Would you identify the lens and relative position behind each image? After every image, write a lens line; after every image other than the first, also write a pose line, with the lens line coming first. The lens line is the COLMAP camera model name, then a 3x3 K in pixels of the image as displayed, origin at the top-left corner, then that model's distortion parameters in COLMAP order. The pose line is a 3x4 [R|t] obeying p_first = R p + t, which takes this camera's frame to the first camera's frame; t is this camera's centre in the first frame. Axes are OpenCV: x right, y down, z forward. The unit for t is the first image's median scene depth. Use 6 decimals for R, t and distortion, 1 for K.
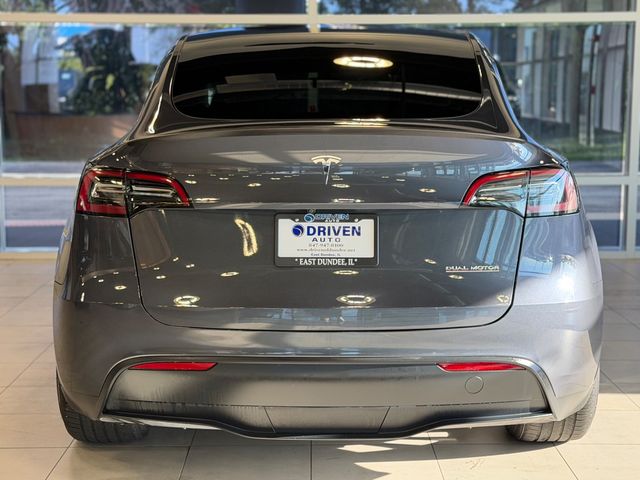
lens RADIAL K [[1216.1, 0, 320.3], [0, 1216.1, 236.8], [0, 0, 1]] dist [0.009617, 0.000000]
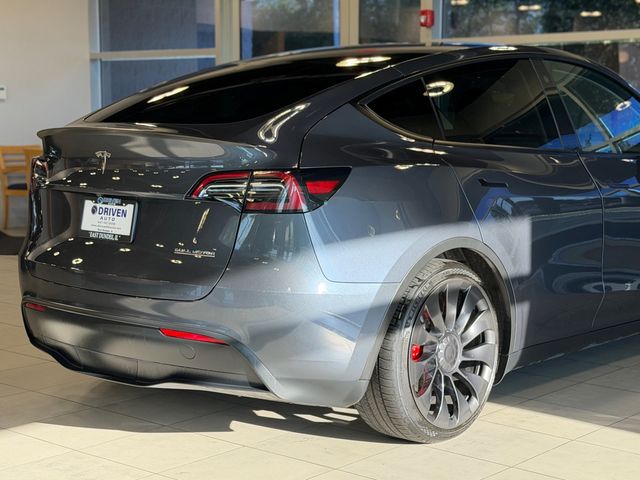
lens RADIAL K [[1216.1, 0, 307.2], [0, 1216.1, 227.5], [0, 0, 1]] dist [0.009617, 0.000000]
pose [[0.755263, 0.073692, -0.651266, 0.984125], [-0.091298, 0.995800, 0.006800, -0.015790], [0.649032, 0.054324, 0.758819, 0.176892]]
